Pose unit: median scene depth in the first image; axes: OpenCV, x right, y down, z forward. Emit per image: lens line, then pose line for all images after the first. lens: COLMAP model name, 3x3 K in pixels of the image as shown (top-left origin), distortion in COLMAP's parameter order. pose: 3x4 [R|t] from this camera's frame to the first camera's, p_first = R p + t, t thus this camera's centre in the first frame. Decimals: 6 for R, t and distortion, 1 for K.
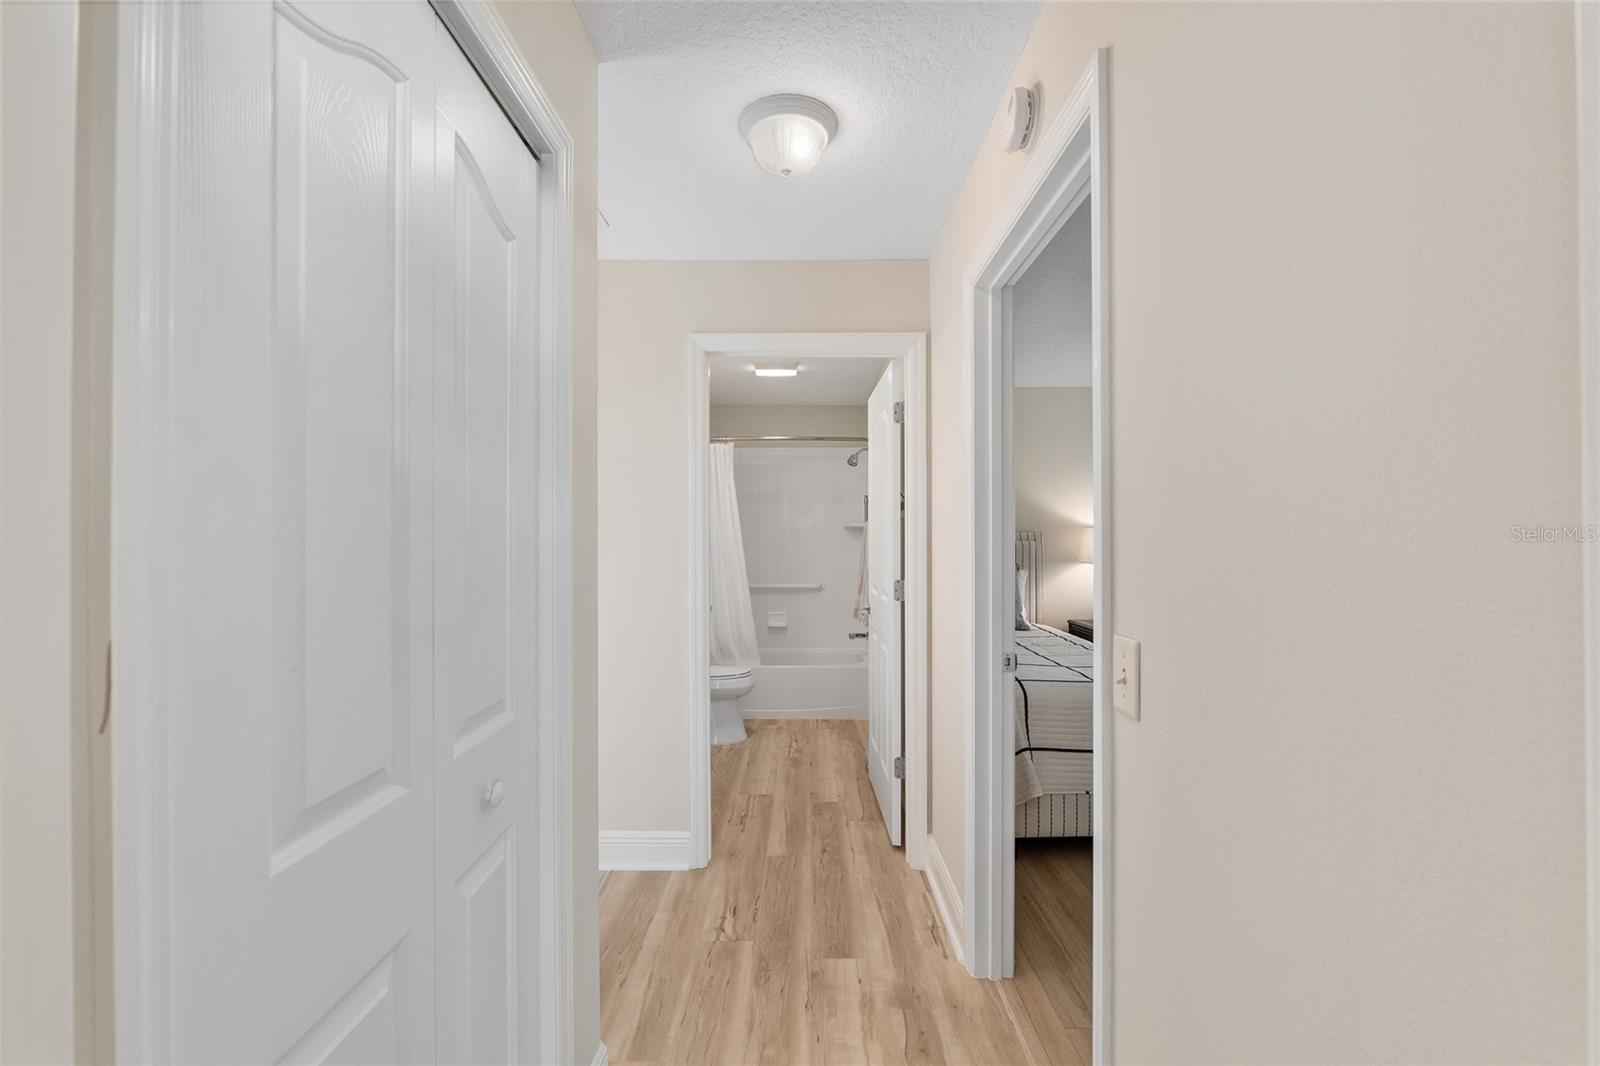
lens RADIAL K [[671.6, 0, 800.0], [0, 671.6, 533.0], [0, 0, 1]] dist [-0.002060, -0.000095]
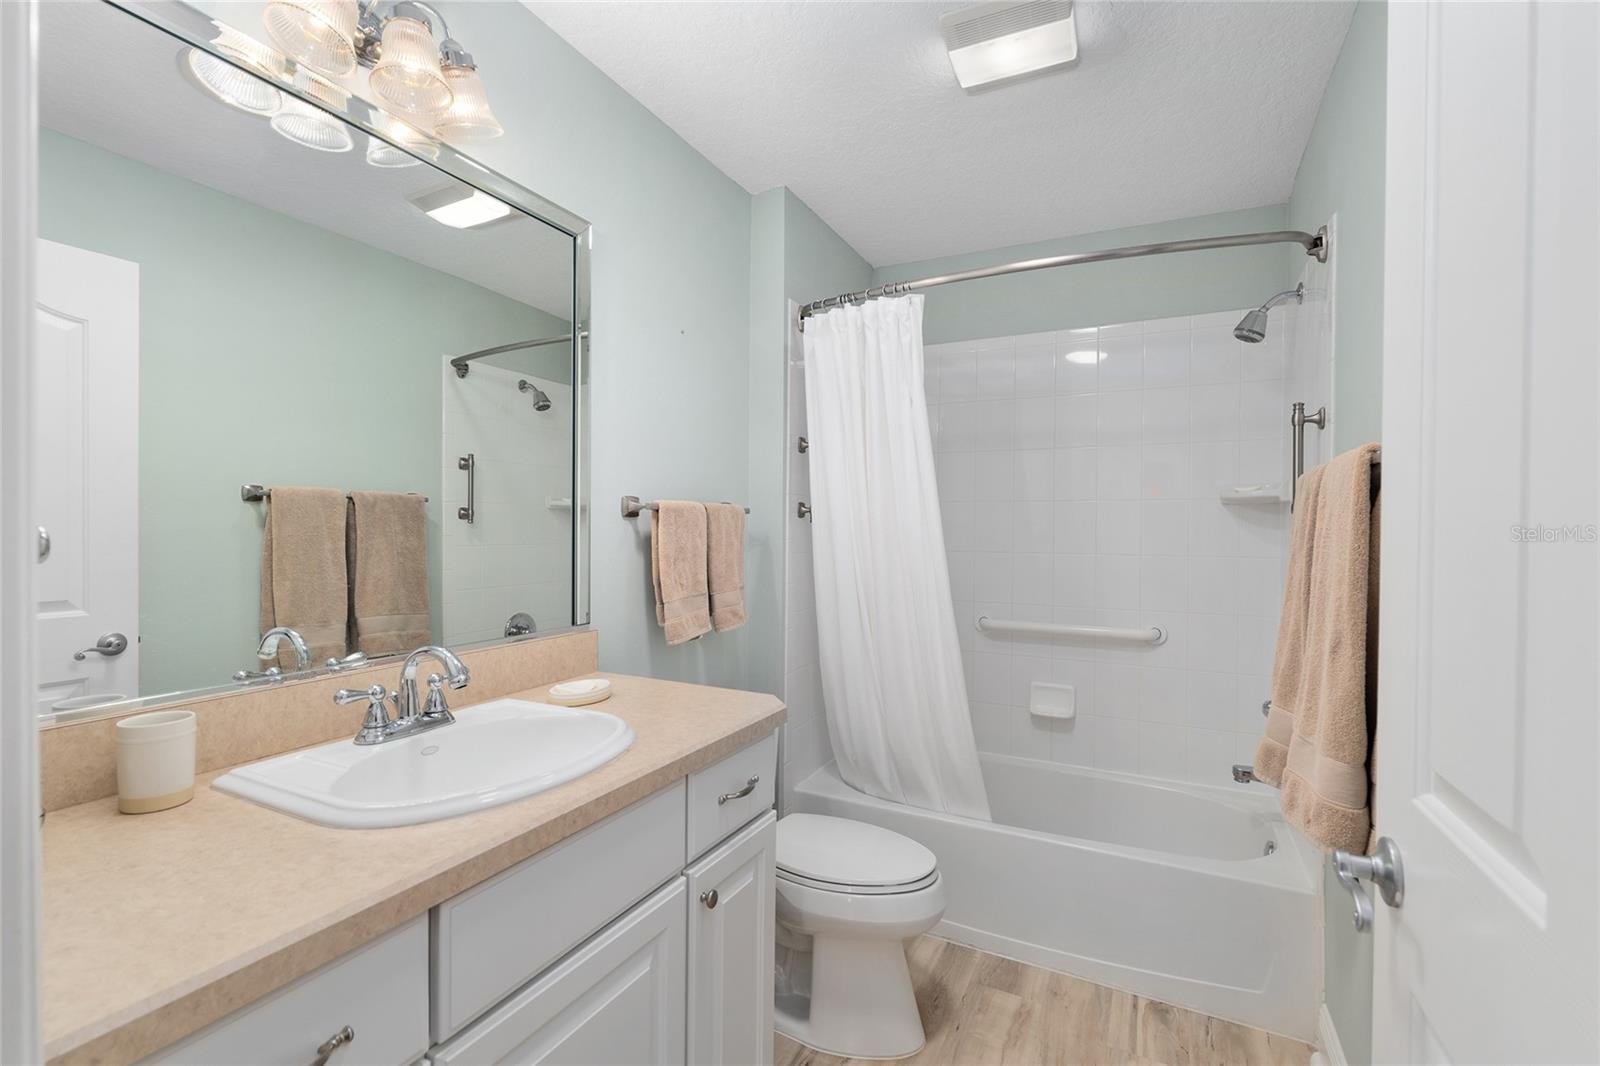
lens RADIAL K [[702.9, 0, 800.0], [0, 702.9, 533.0], [0, 0, 1]] dist [0.000353, -0.000100]
pose [[0.894909, 0.014430, -0.446016, 0.029439], [-0.009243, 0.999862, 0.013804, 0.008162], [0.446154, -0.008231, 0.894919, 0.548355]]
